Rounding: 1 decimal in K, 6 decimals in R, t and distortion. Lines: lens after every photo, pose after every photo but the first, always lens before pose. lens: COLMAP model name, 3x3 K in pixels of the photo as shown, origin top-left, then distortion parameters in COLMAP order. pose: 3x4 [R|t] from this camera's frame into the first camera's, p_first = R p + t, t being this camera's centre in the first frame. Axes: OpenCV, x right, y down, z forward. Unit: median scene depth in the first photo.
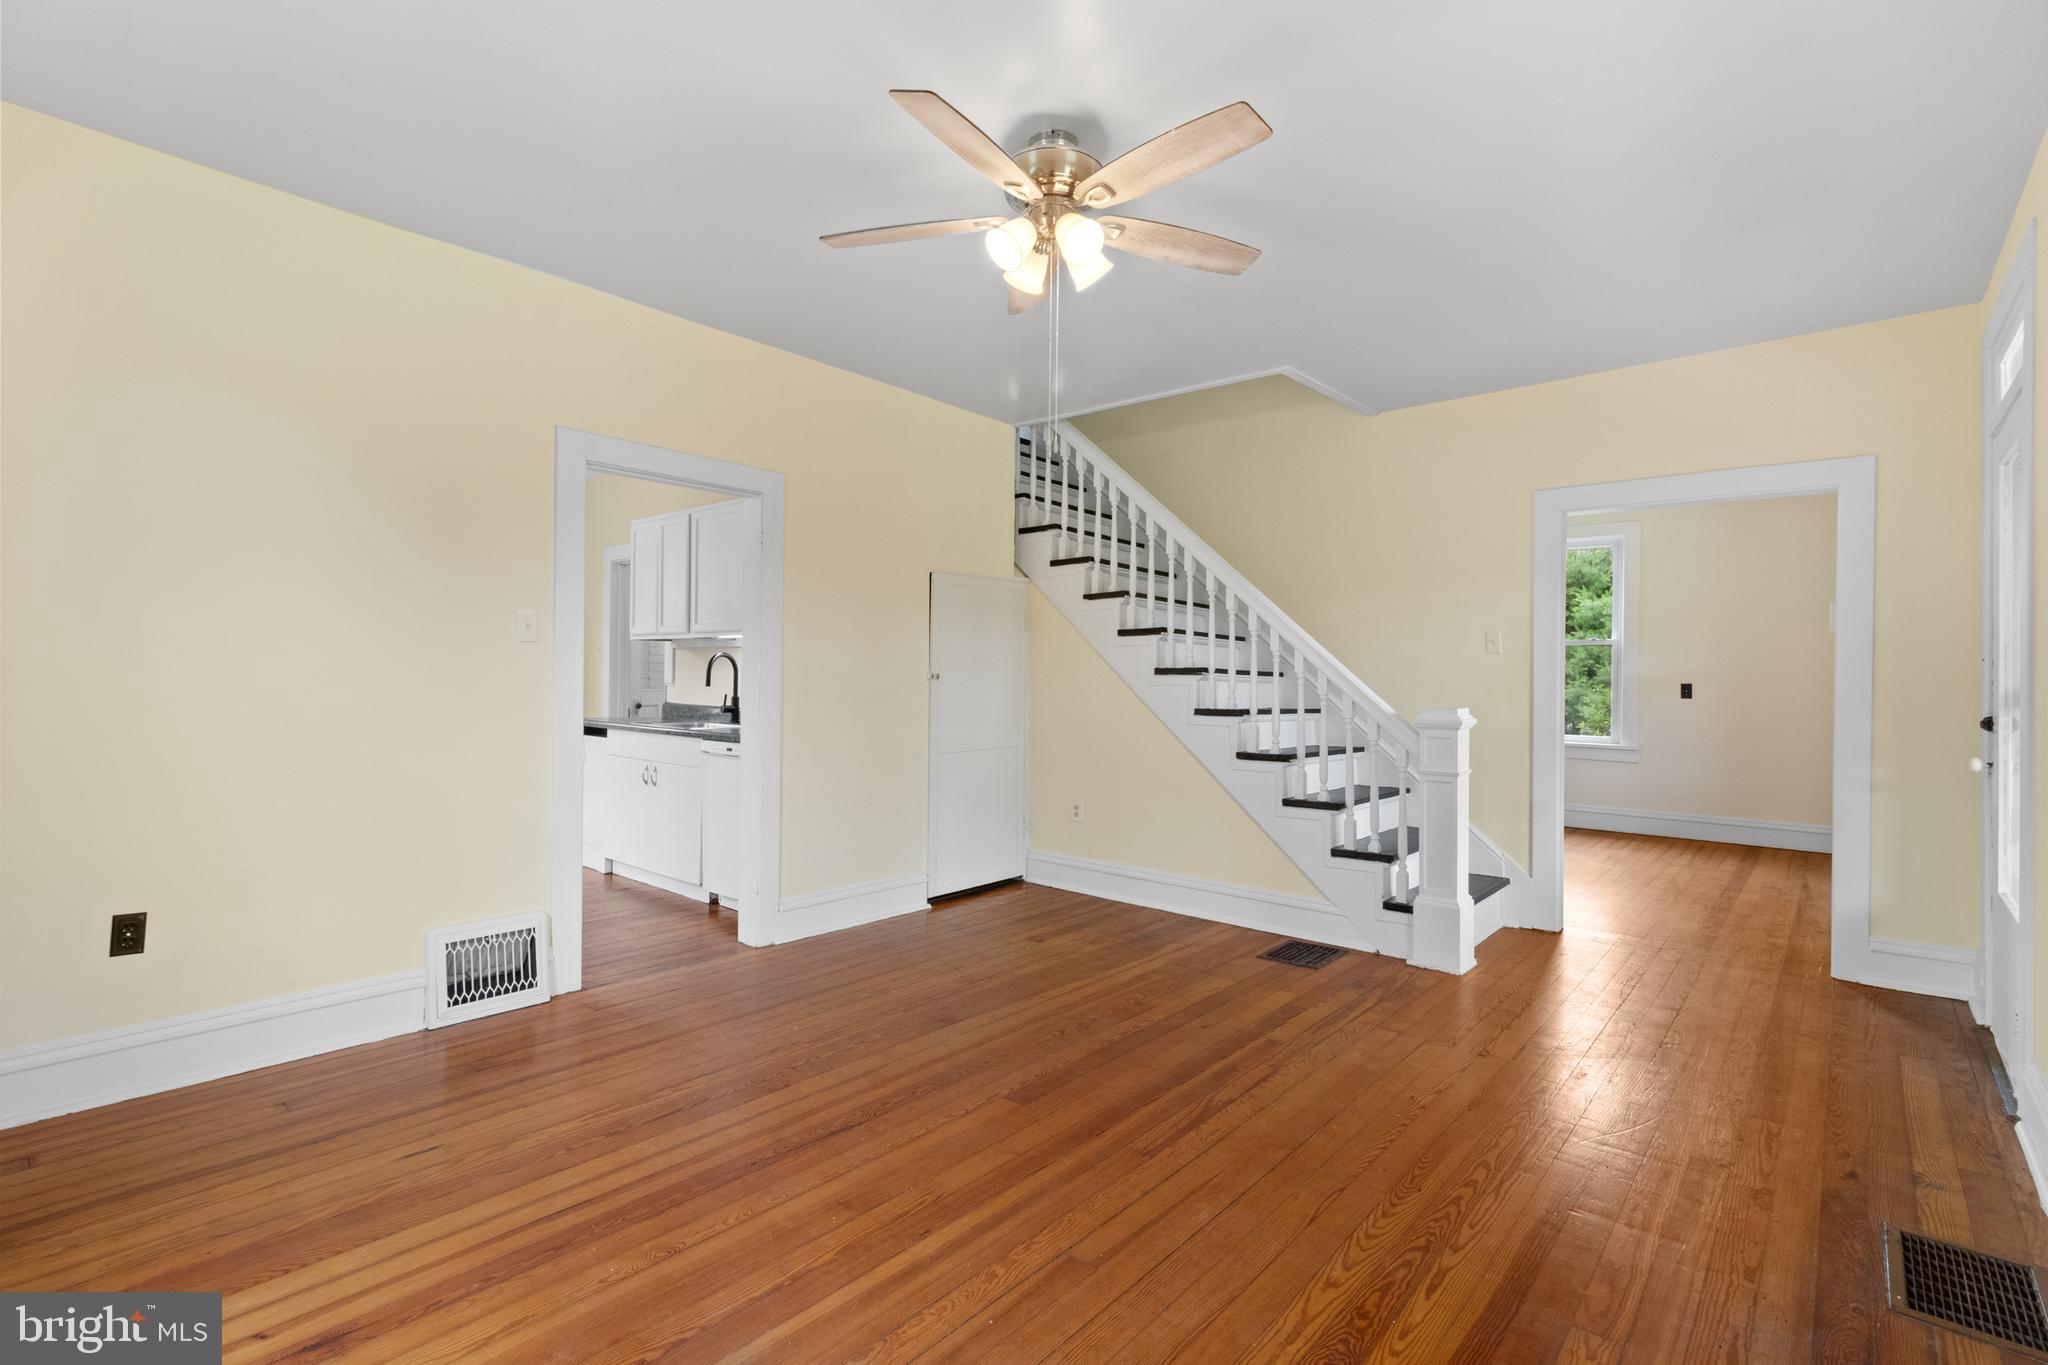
lens RADIAL K [[945.1, 0, 1016.6], [0, 945.1, 678.5], [0, 0, 1]] dist [-0.000465, -0.000056]
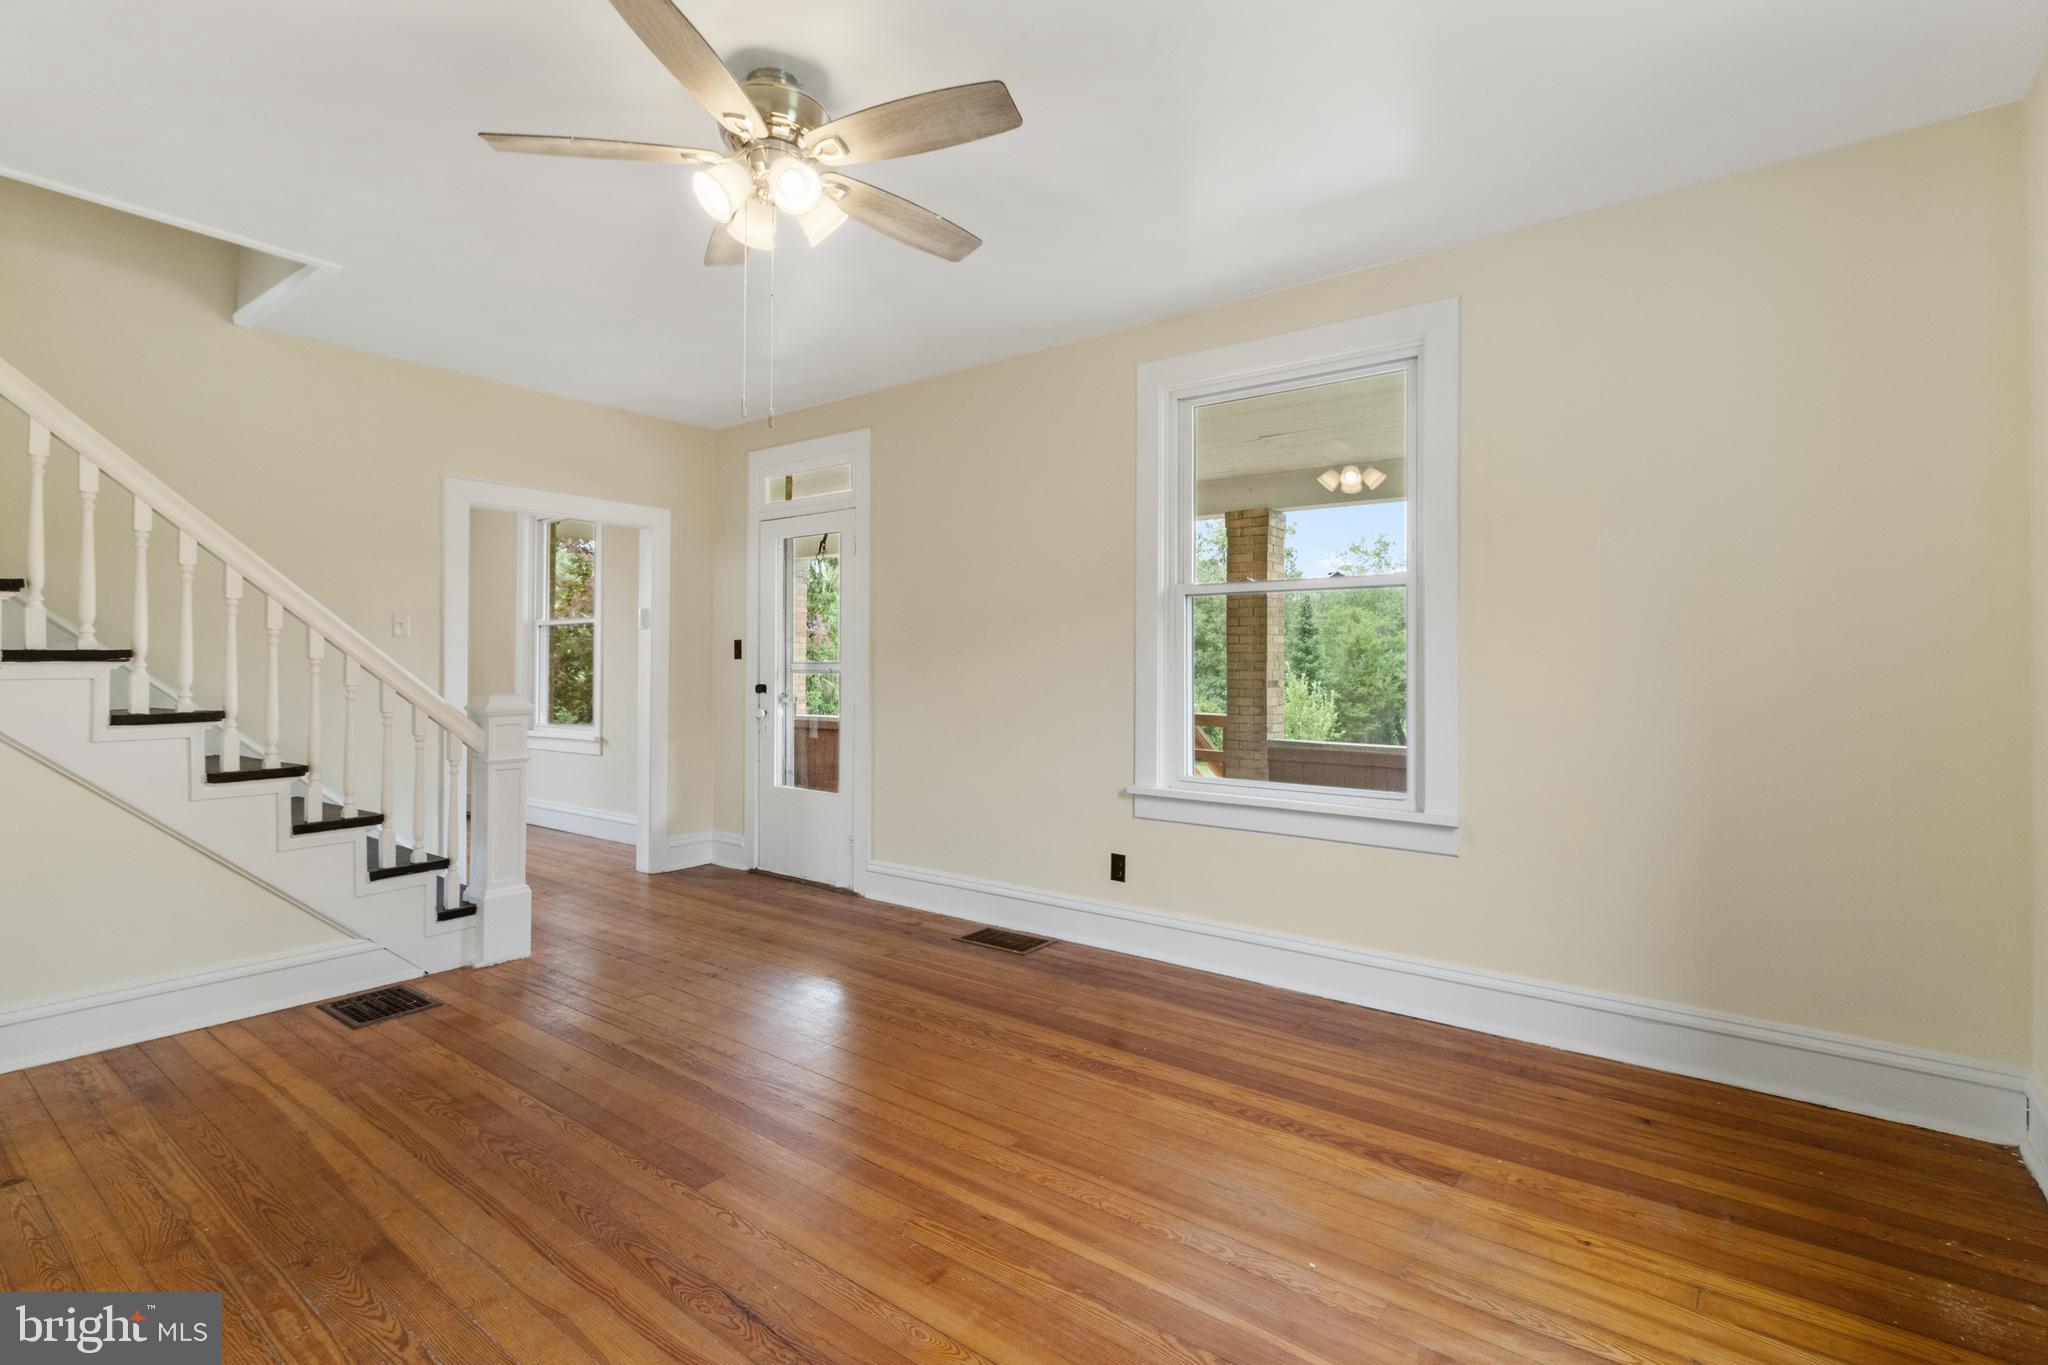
lens RADIAL K [[950.0, 0, 1026.5], [0, 950.0, 618.8], [0, 0, 1]] dist [0.000191, -0.000034]
pose [[-0.074966, 0.039010, 0.996423, -0.615625], [-0.001064, 0.999231, -0.039200, -0.008893], [-0.997186, -0.003999, -0.074867, 0.557927]]
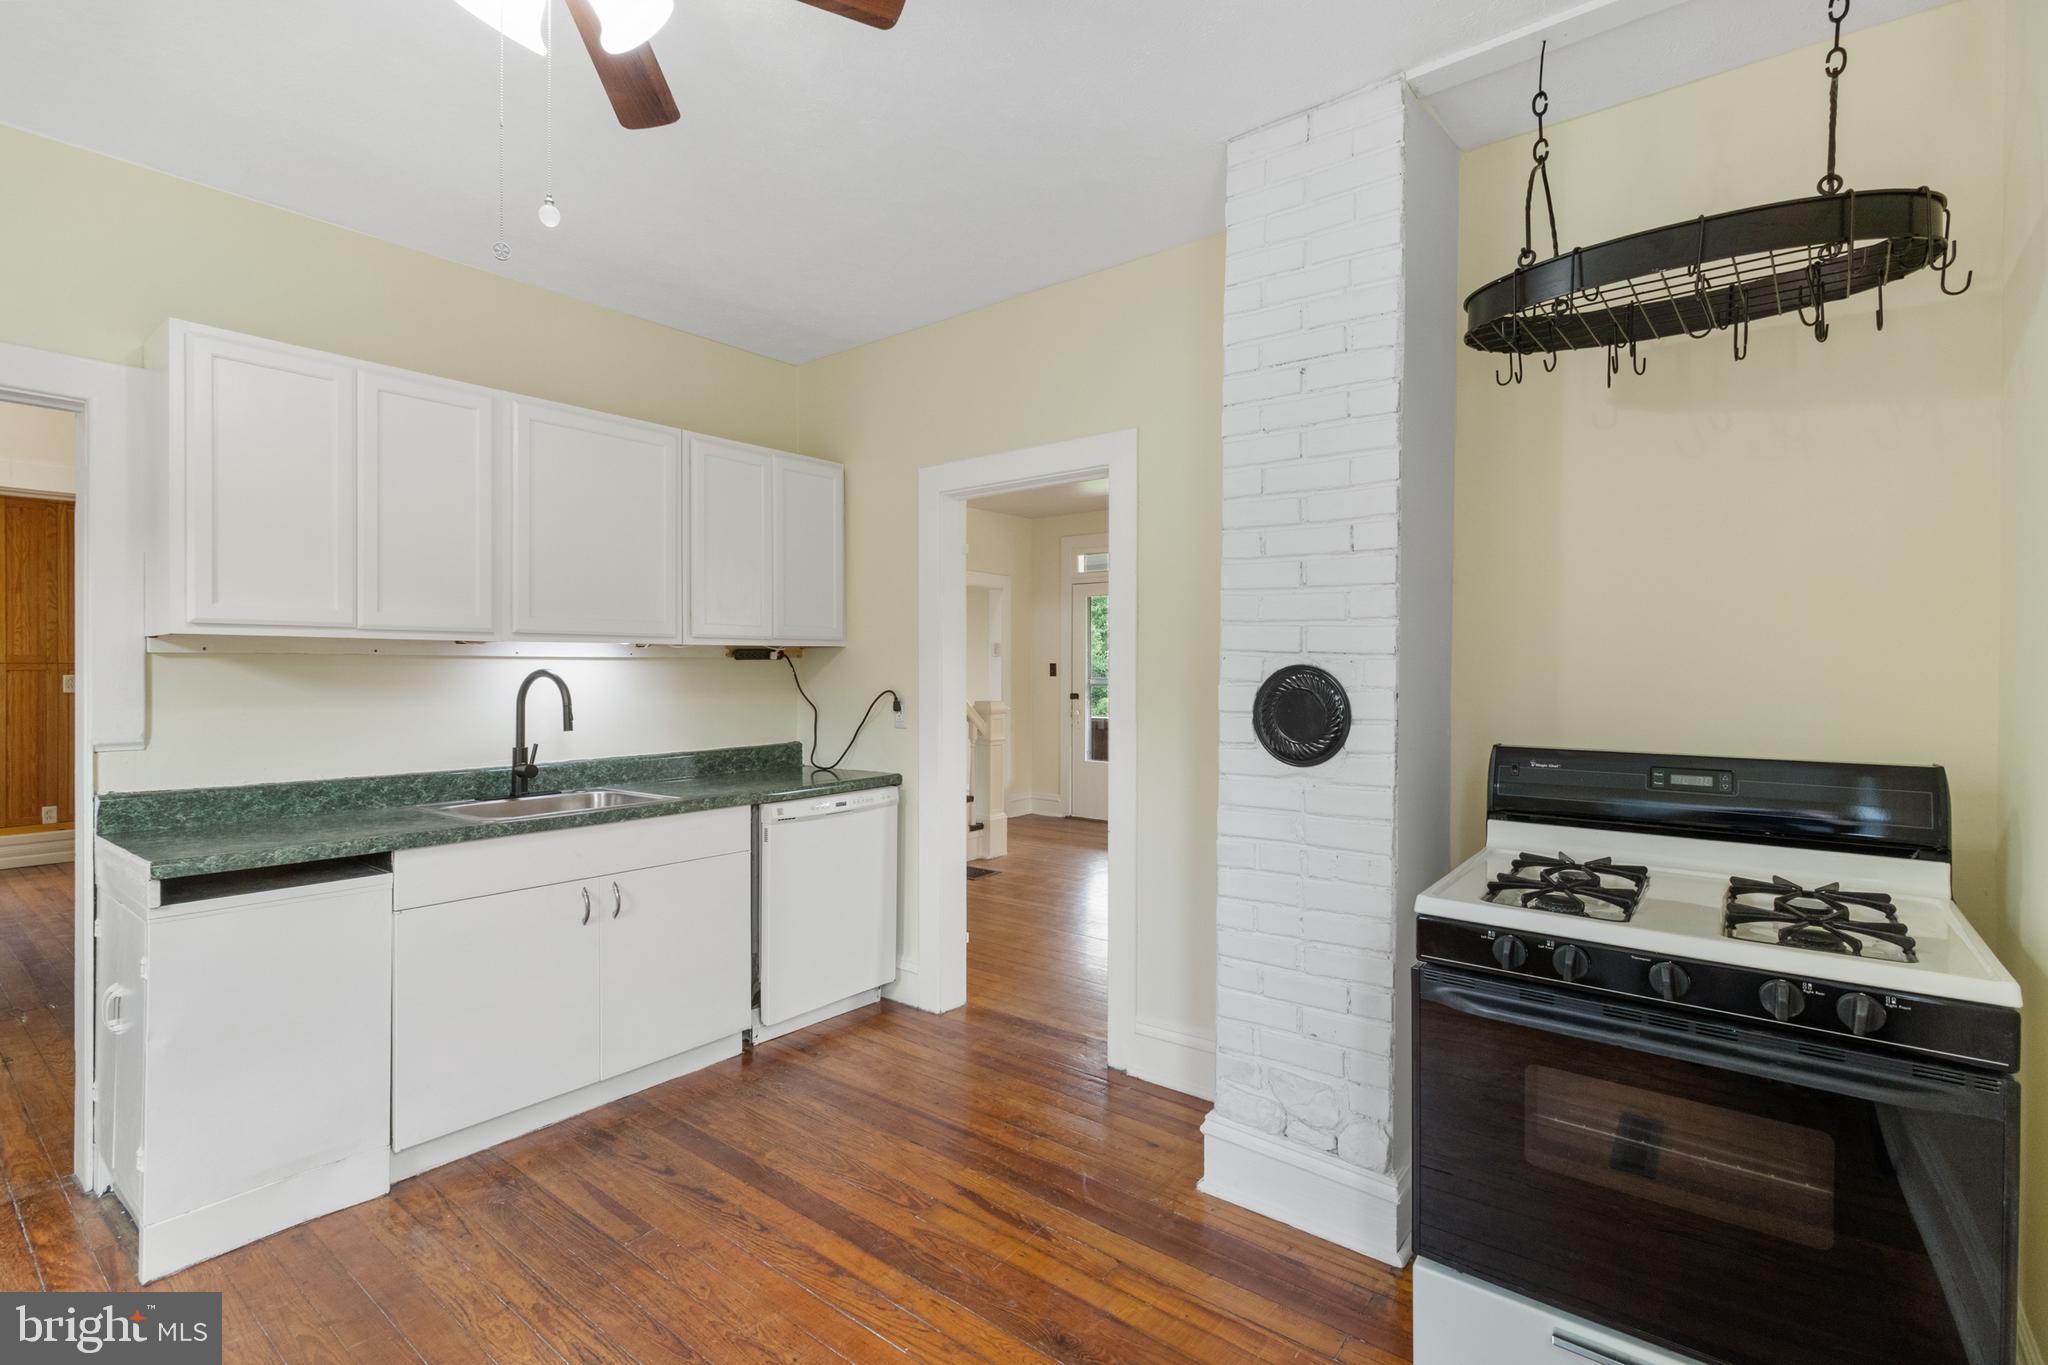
lens RADIAL K [[945.1, 0, 1016.6], [0, 945.1, 678.5], [0, 0, 1]] dist [-0.000465, -0.000056]
pose [[-0.050162, -0.024539, 0.998440, -1.280242], [-0.000951, 0.999699, 0.024523, -0.052365], [-0.998741, 0.000280, -0.050170, 1.092974]]
